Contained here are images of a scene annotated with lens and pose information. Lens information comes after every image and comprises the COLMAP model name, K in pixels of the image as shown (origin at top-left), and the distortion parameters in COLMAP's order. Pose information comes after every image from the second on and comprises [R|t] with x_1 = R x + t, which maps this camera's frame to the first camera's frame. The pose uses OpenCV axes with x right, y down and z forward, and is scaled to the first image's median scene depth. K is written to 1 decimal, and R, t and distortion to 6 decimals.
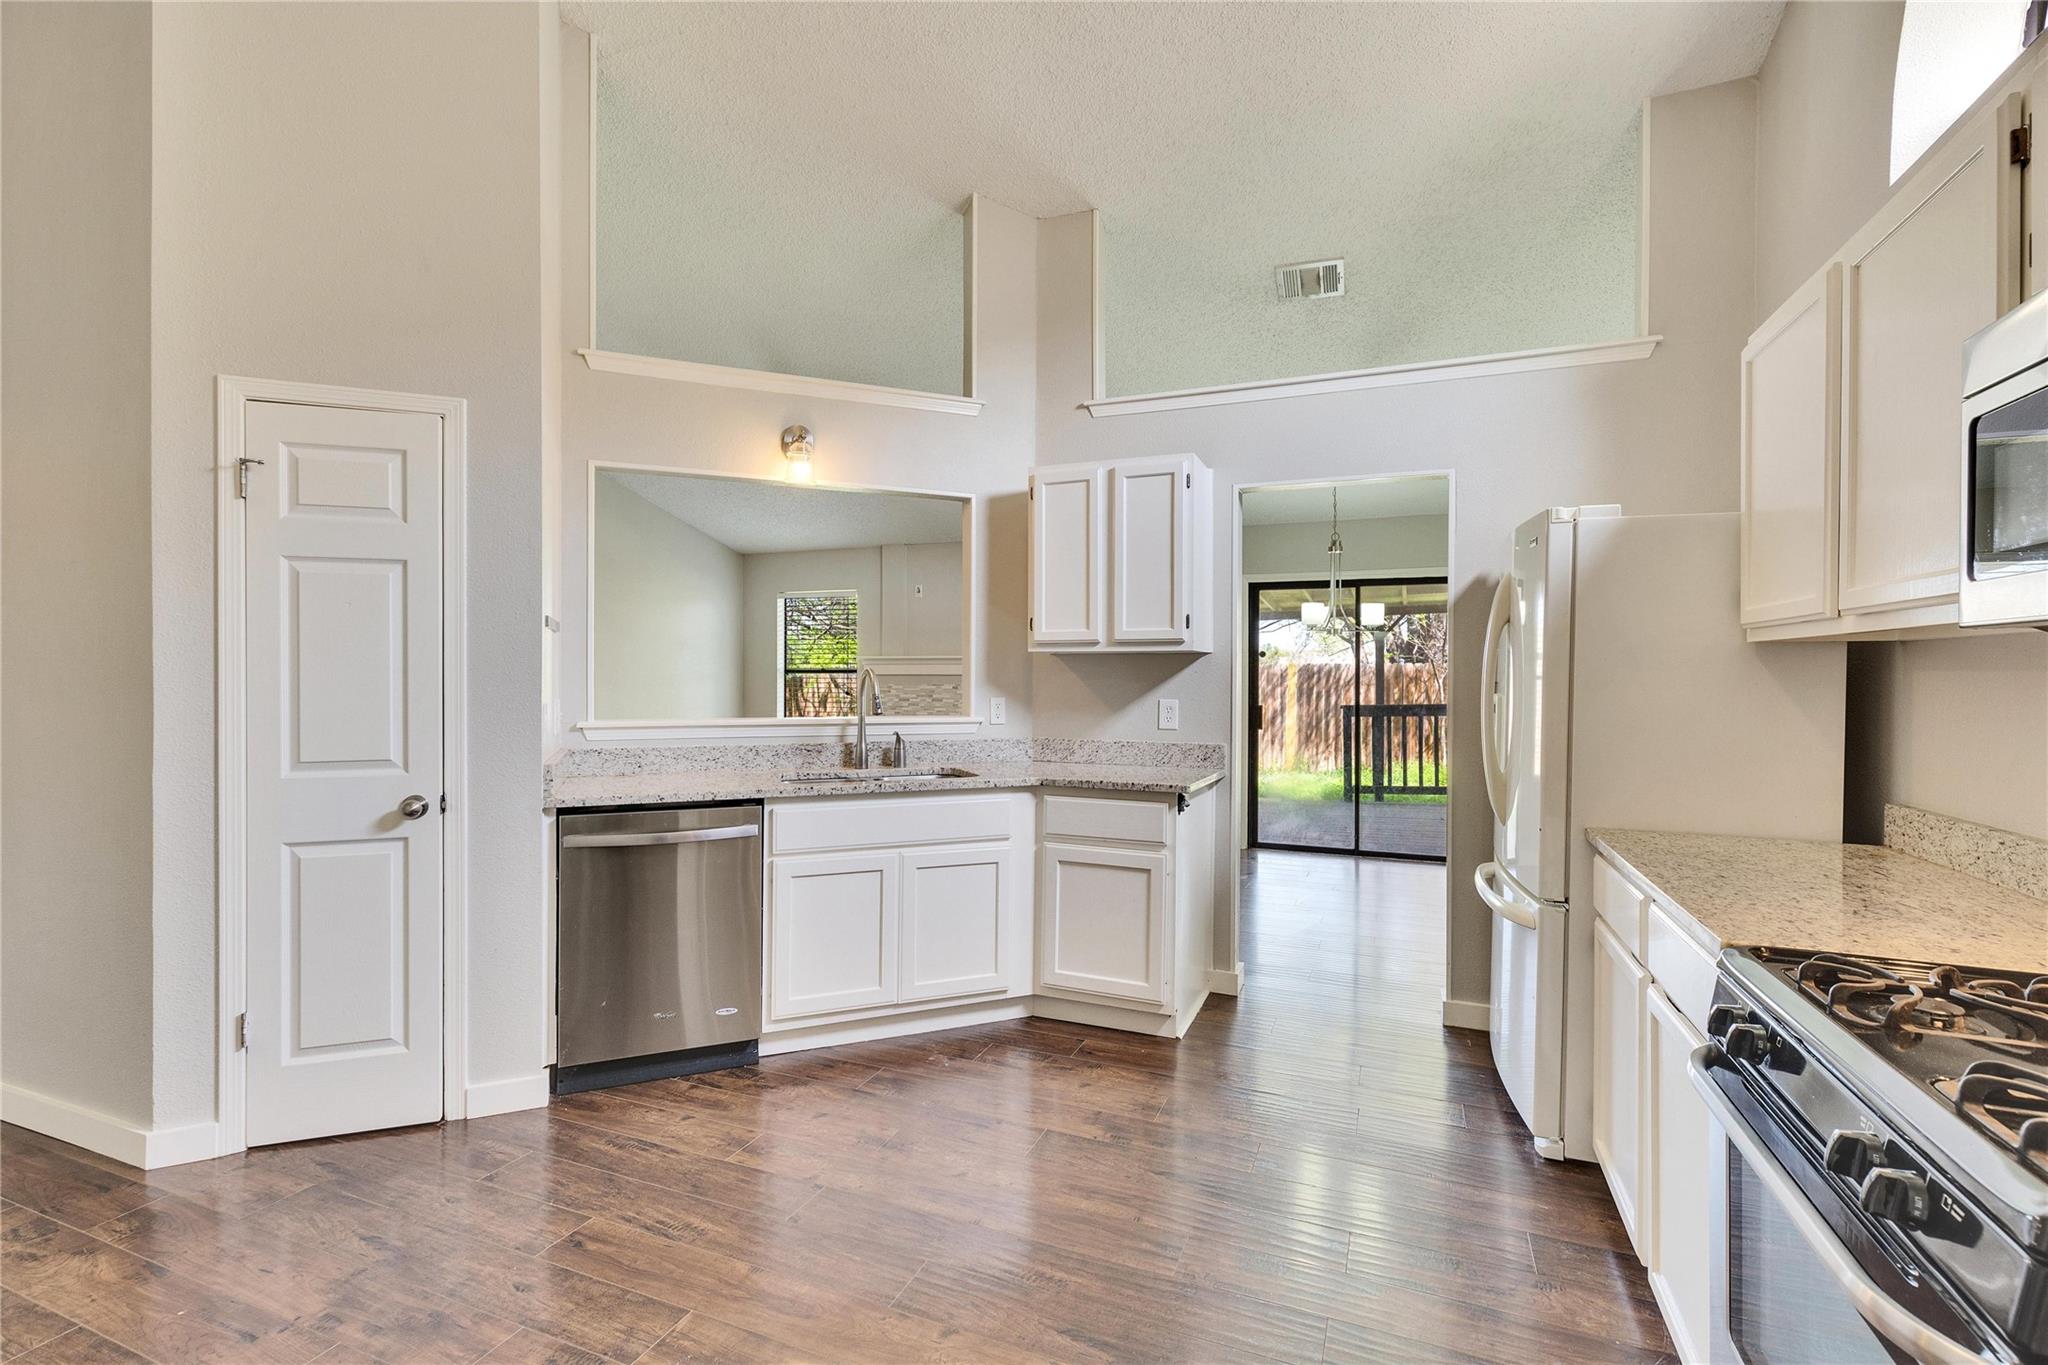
lens RADIAL K [[925.1, 0, 1015.9], [0, 925.1, 676.4], [0, 0, 1]] dist [0.005294, -0.000368]
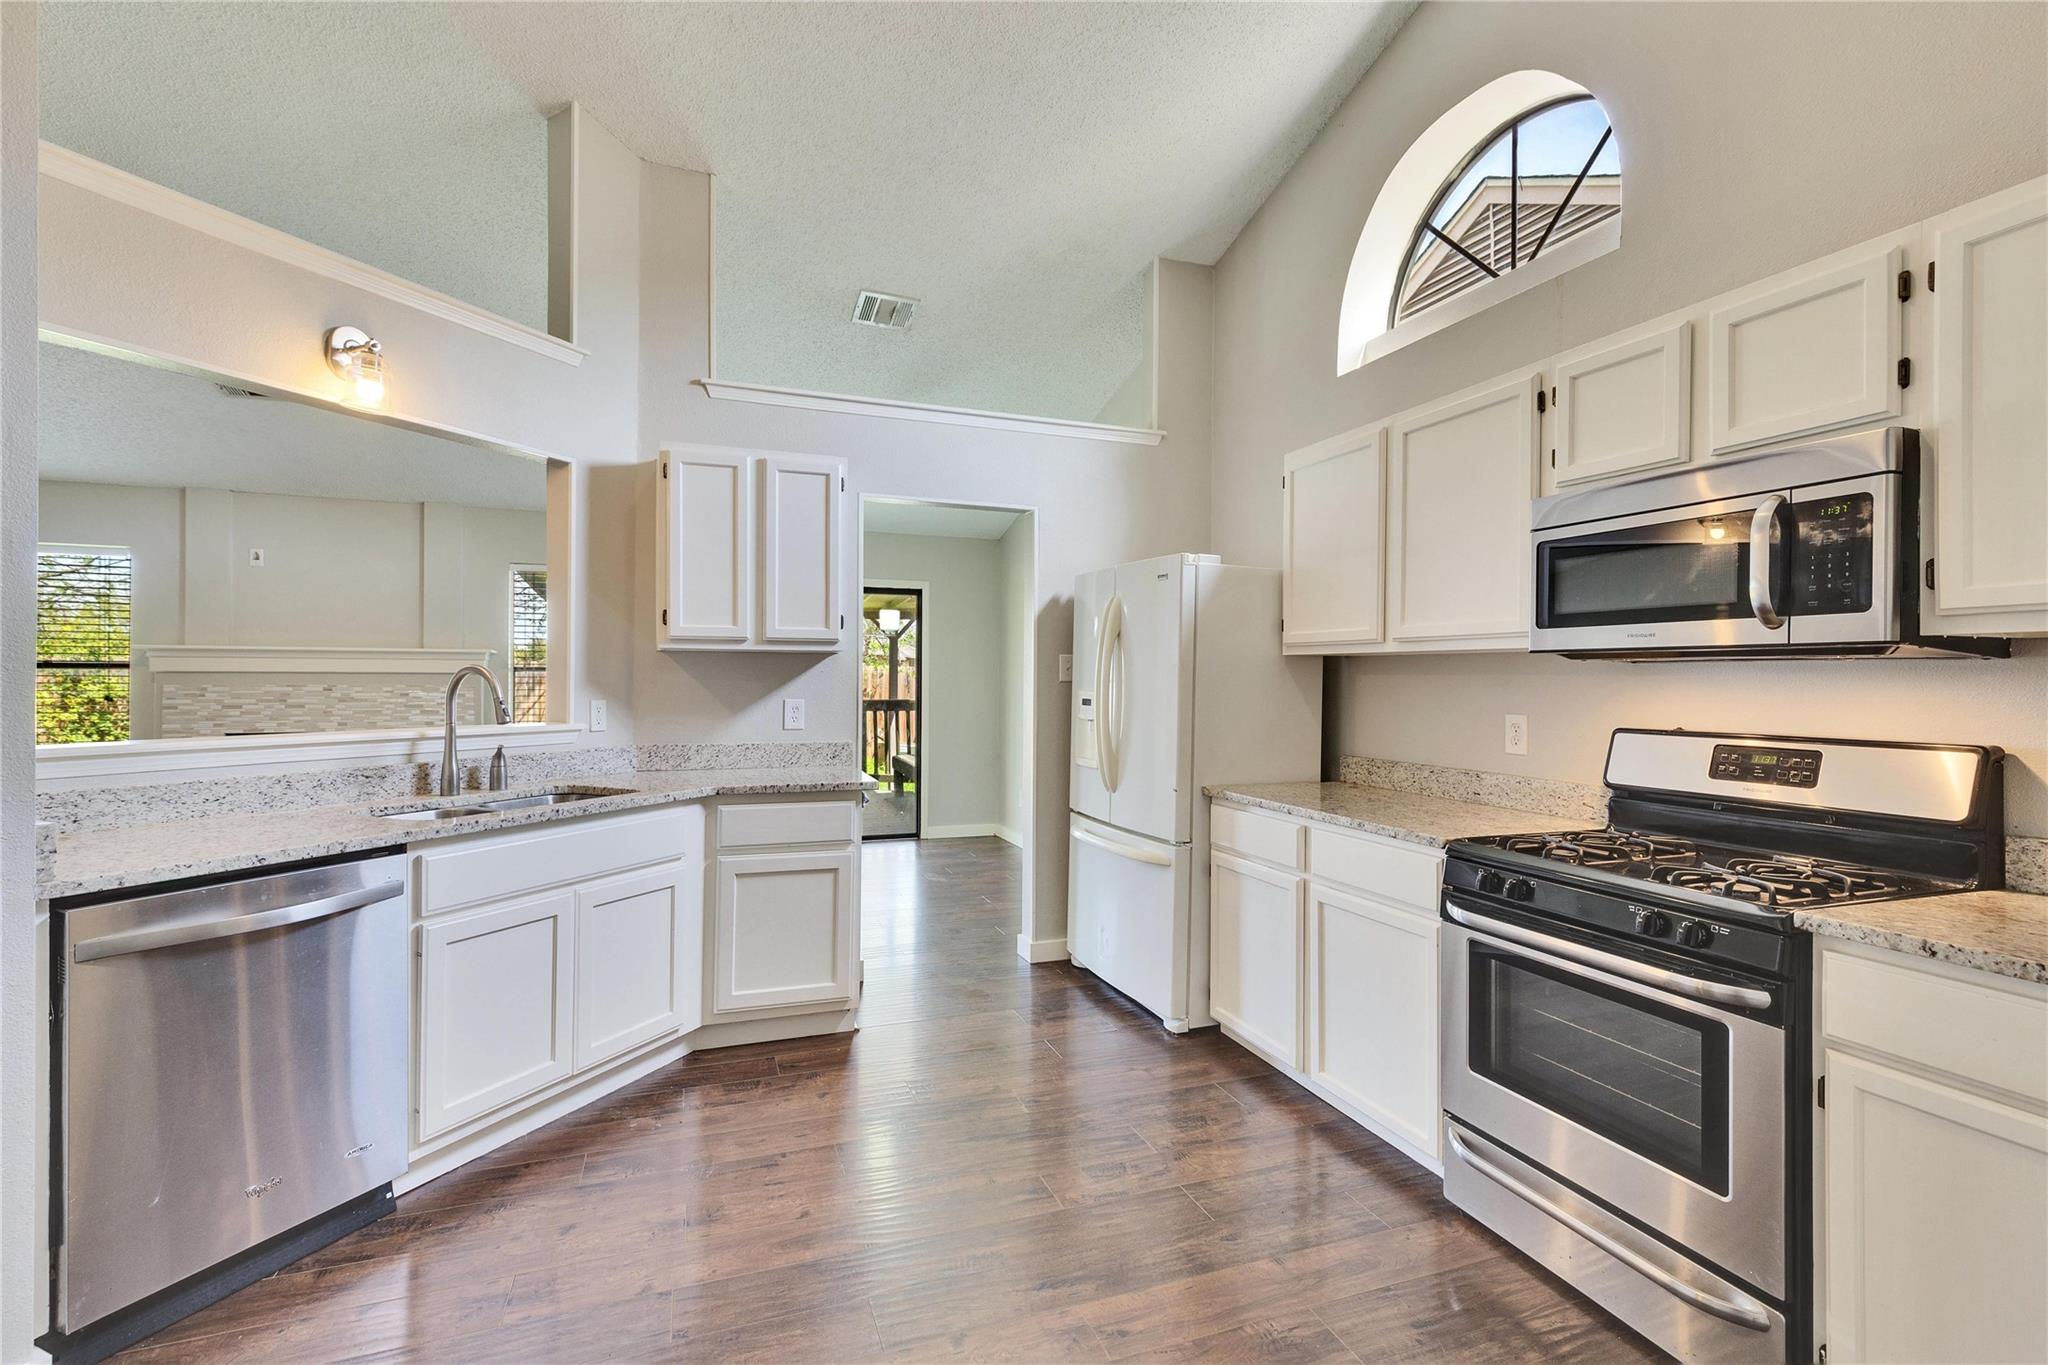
lens RADIAL K [[925.1, 0, 1027.7], [0, 925.1, 673.5], [0, 0, 1]] dist [0.005294, -0.000368]
pose [[0.731778, 0.003596, 0.681533, -0.332874], [-0.002984, 0.999993, -0.002072, -0.001201], [-0.681536, -0.000517, 0.731784, 0.106734]]
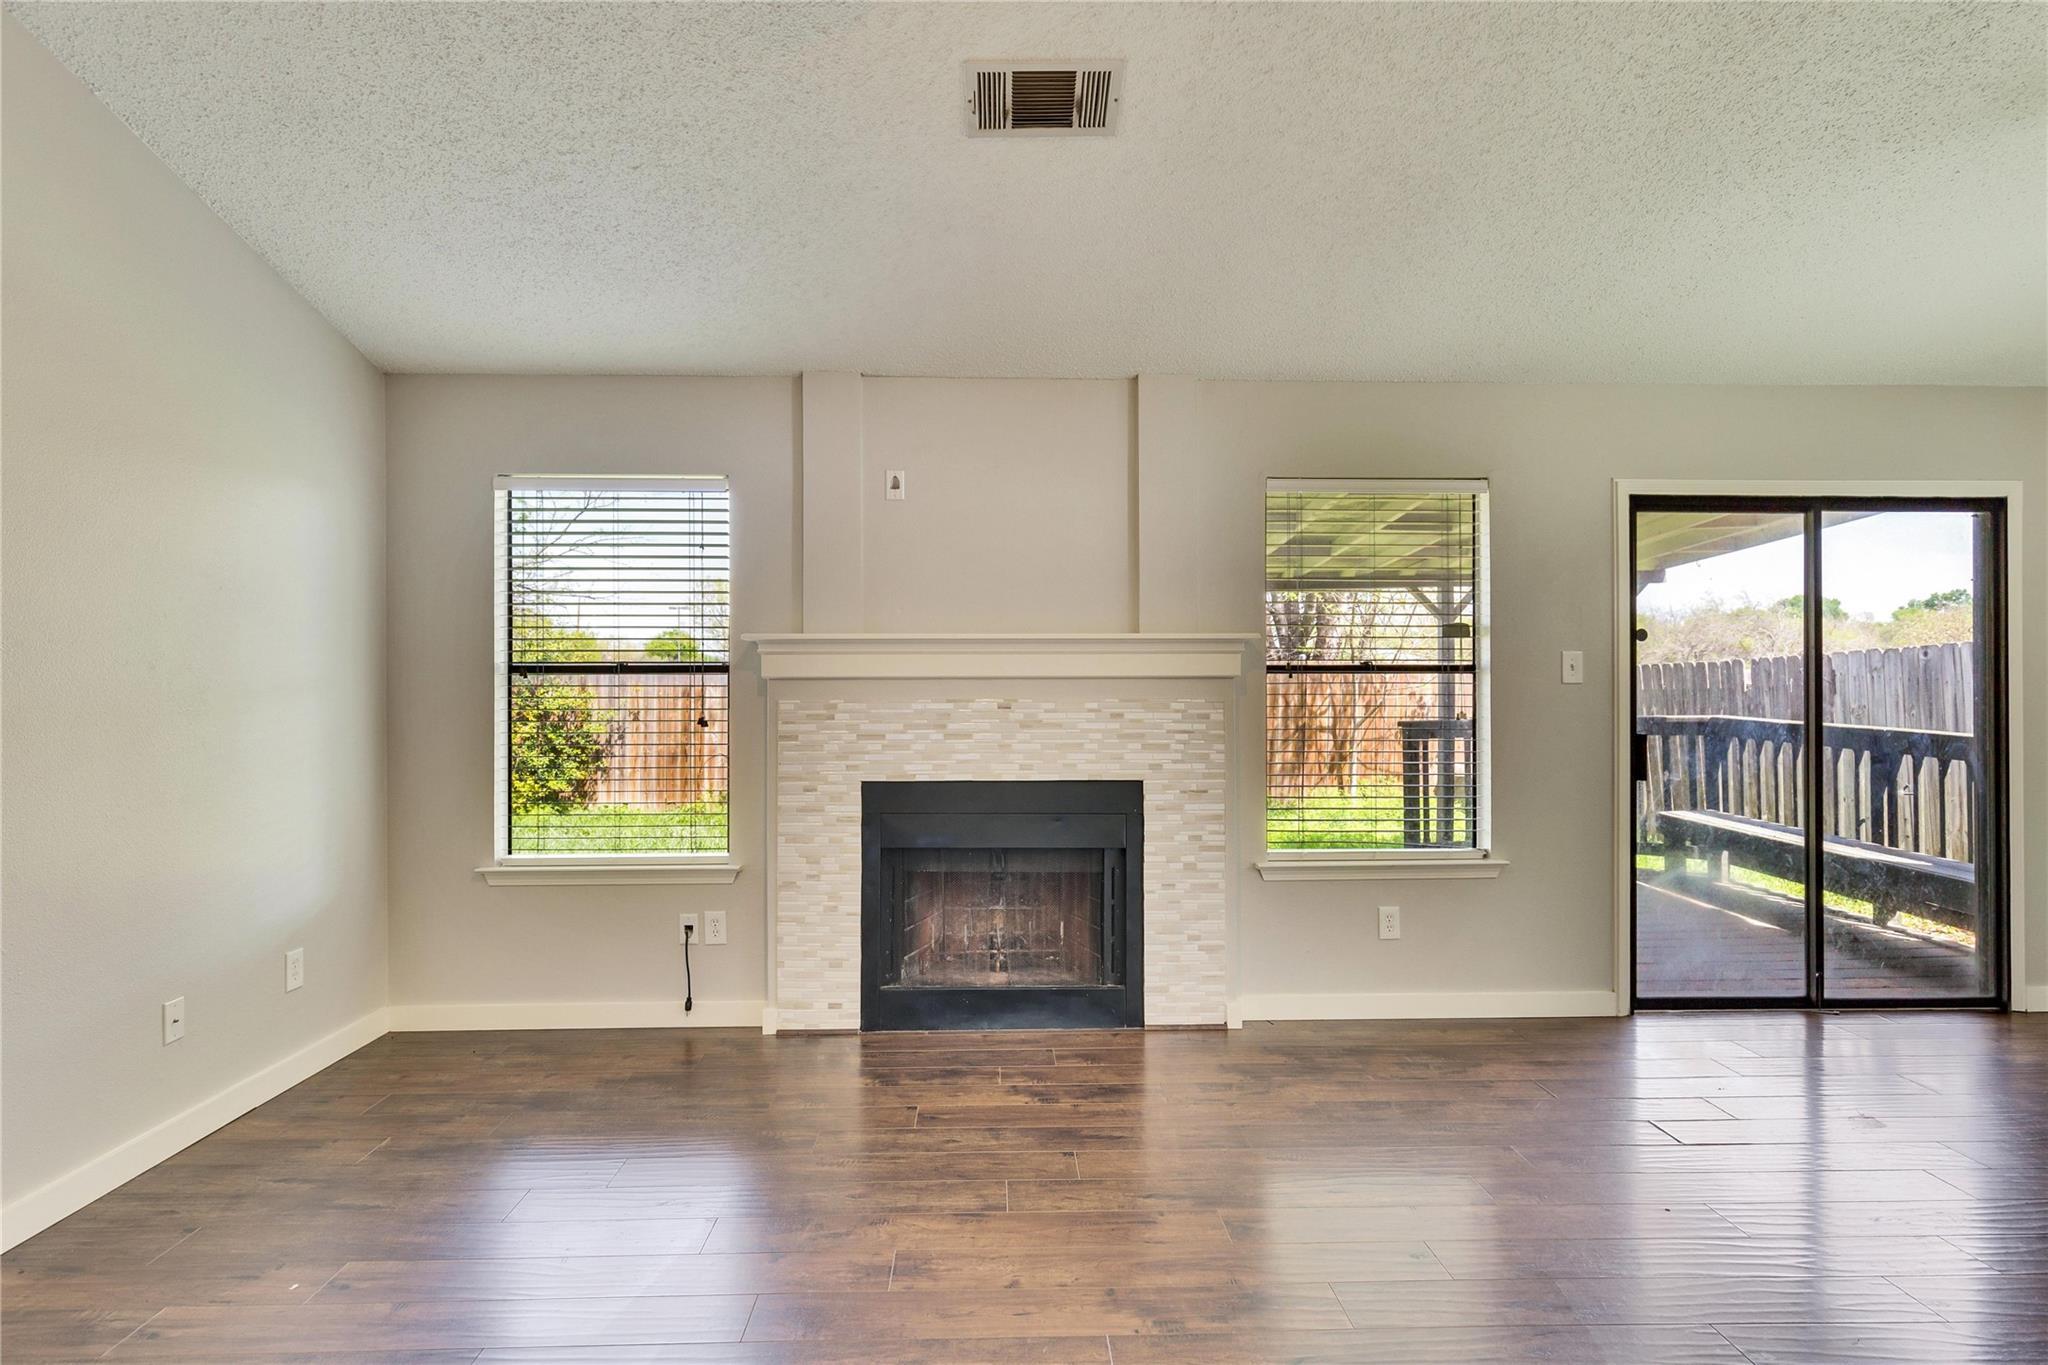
lens RADIAL K [[1069.3, 0, 1024.9], [0, 1069.3, 674.5], [0, 0, 1]] dist [0.003658, -0.002166]
pose [[0.910467, -0.002499, 0.413575, -0.540341], [0.005073, 0.999974, -0.005126, -0.000095], [-0.413552, 0.006765, 0.910456, 1.091056]]
